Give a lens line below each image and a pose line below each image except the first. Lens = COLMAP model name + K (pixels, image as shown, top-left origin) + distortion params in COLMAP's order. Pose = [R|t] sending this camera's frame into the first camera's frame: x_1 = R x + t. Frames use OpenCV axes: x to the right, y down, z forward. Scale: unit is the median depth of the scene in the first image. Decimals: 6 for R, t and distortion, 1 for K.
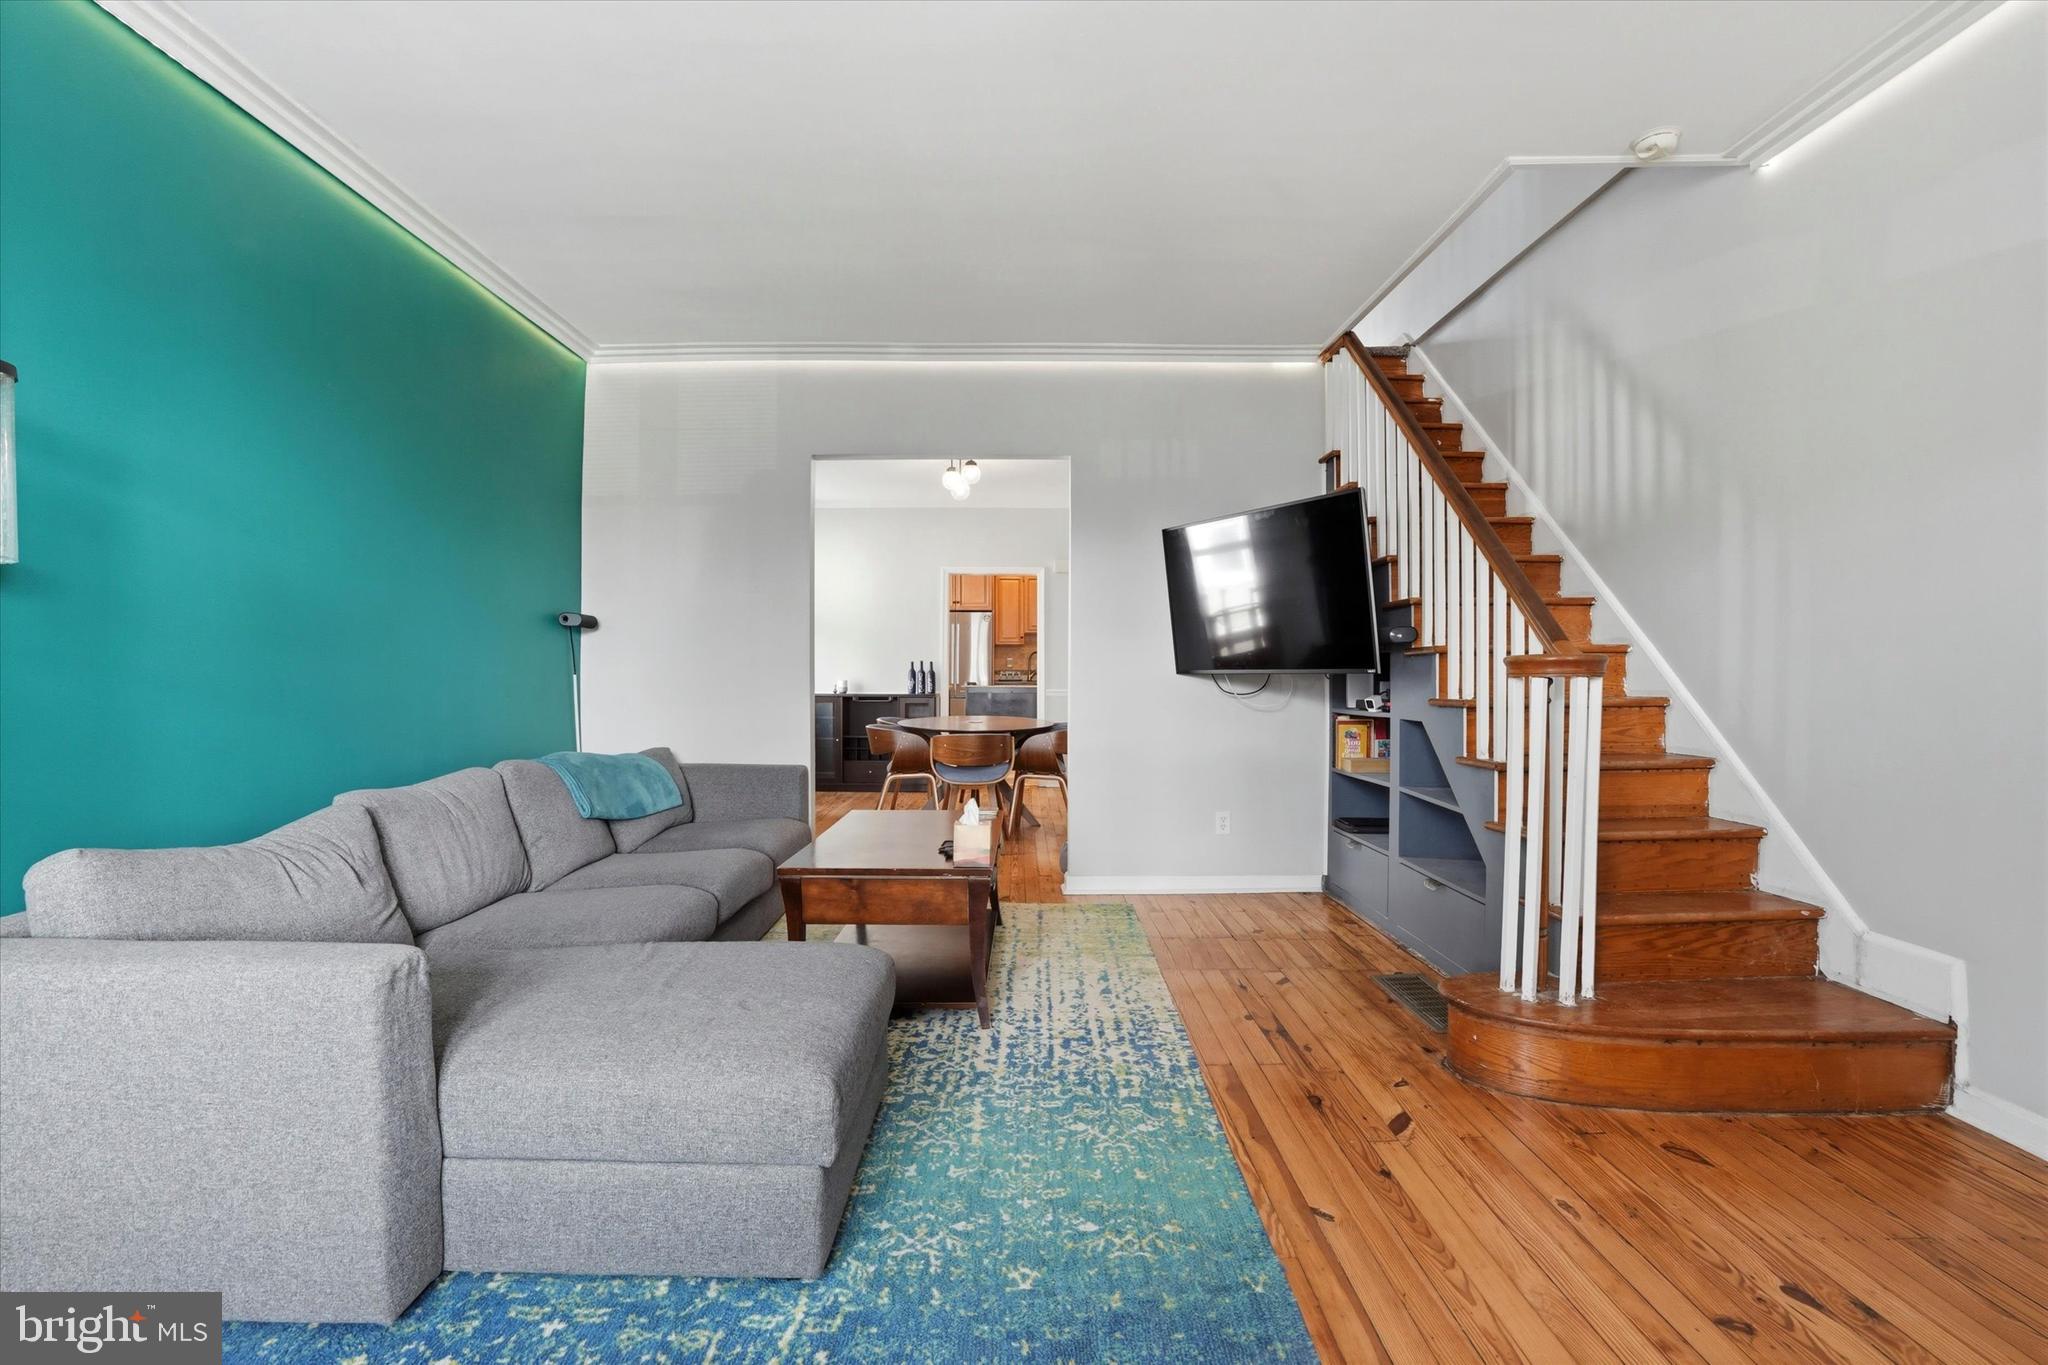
lens RADIAL K [[940.6, 0, 1027.0], [0, 940.6, 678.1], [0, 0, 1]] dist [-0.060903, 0.019293]
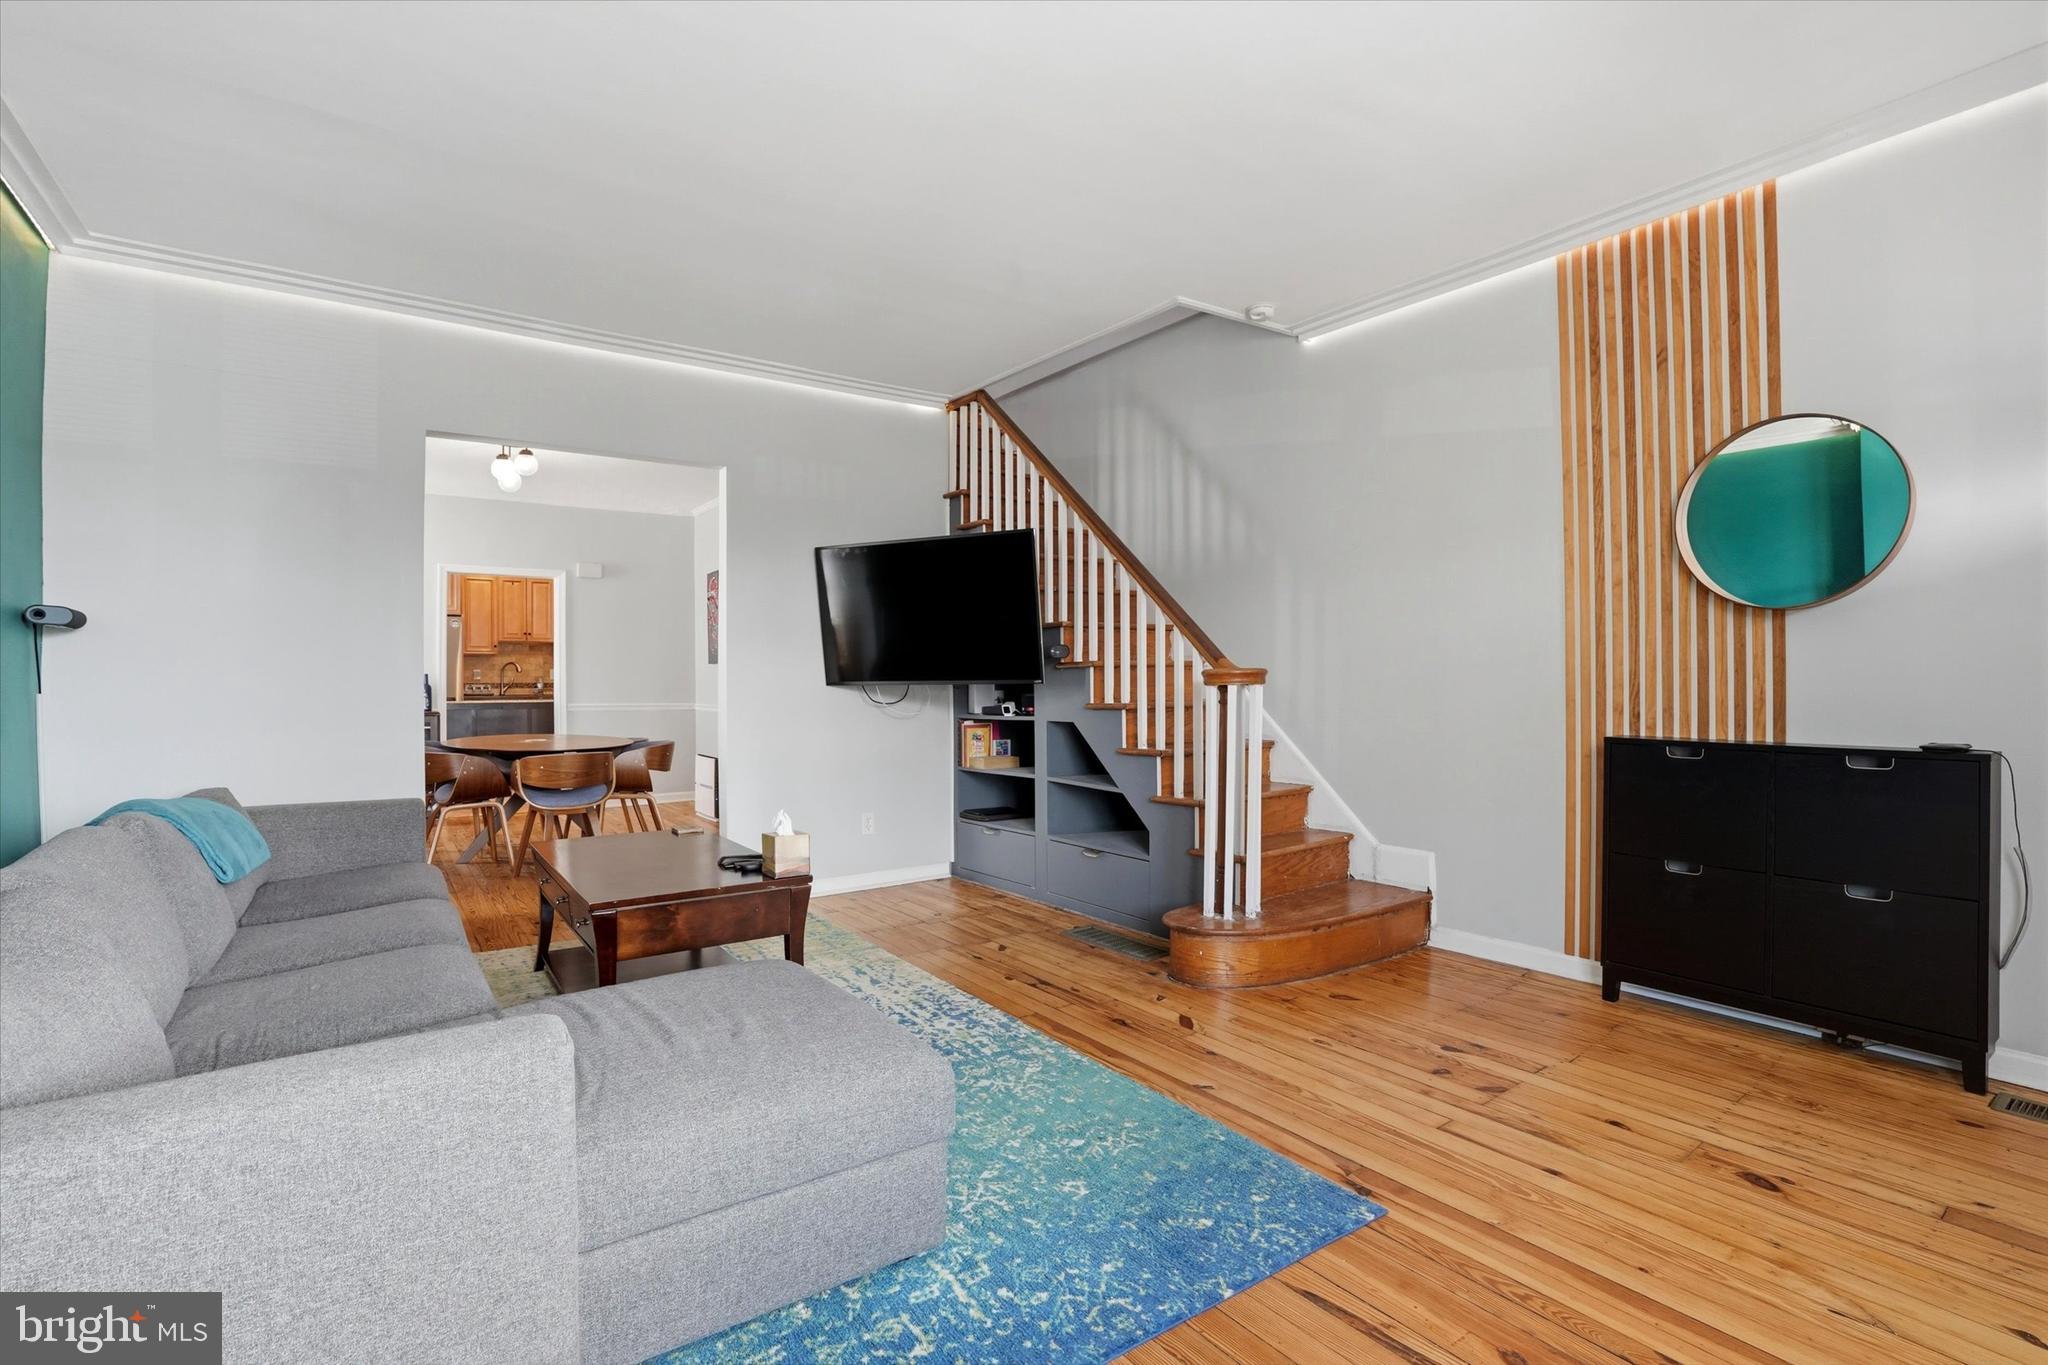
lens RADIAL K [[940.6, 0, 1028.6], [0, 940.6, 678.2], [0, 0, 1]] dist [-0.060903, 0.019293]
pose [[0.812421, -0.004012, 0.583057, -0.460752], [0.011017, 0.999903, -0.008469, -0.002086], [-0.582967, 0.013304, 0.812387, 0.028132]]
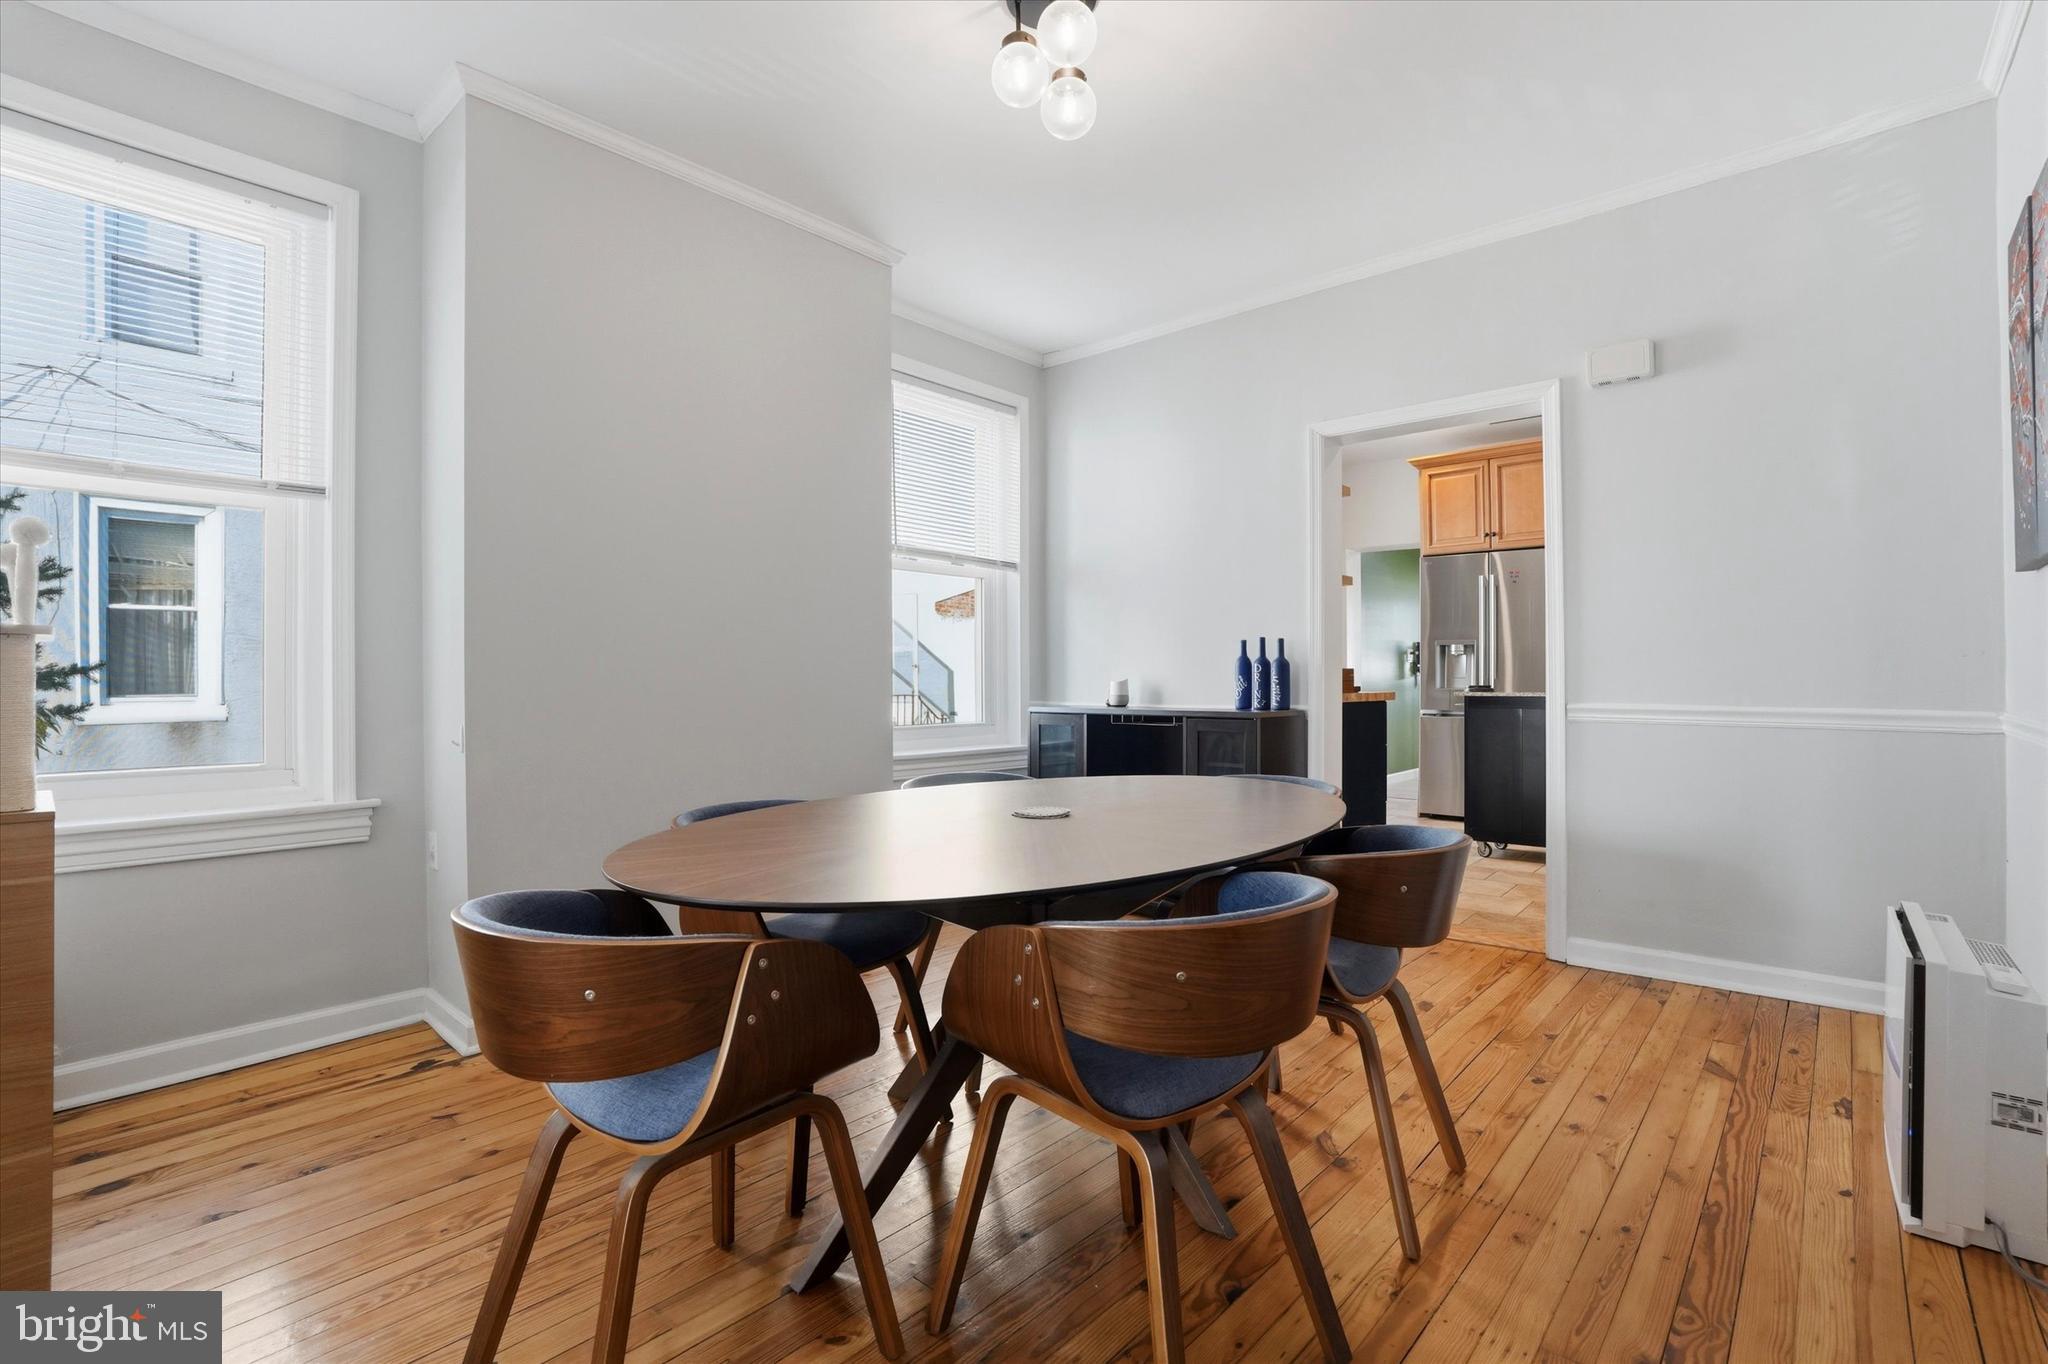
lens RADIAL K [[940.6, 0, 1024.9], [0, 940.6, 678.7], [0, 0, 1]] dist [-0.060903, 0.019293]
pose [[0.743382, -0.006914, -0.668832, 0.337965], [0.002197, 0.999966, -0.007895, 0.015532], [0.668864, 0.004399, 0.743372, 1.891712]]
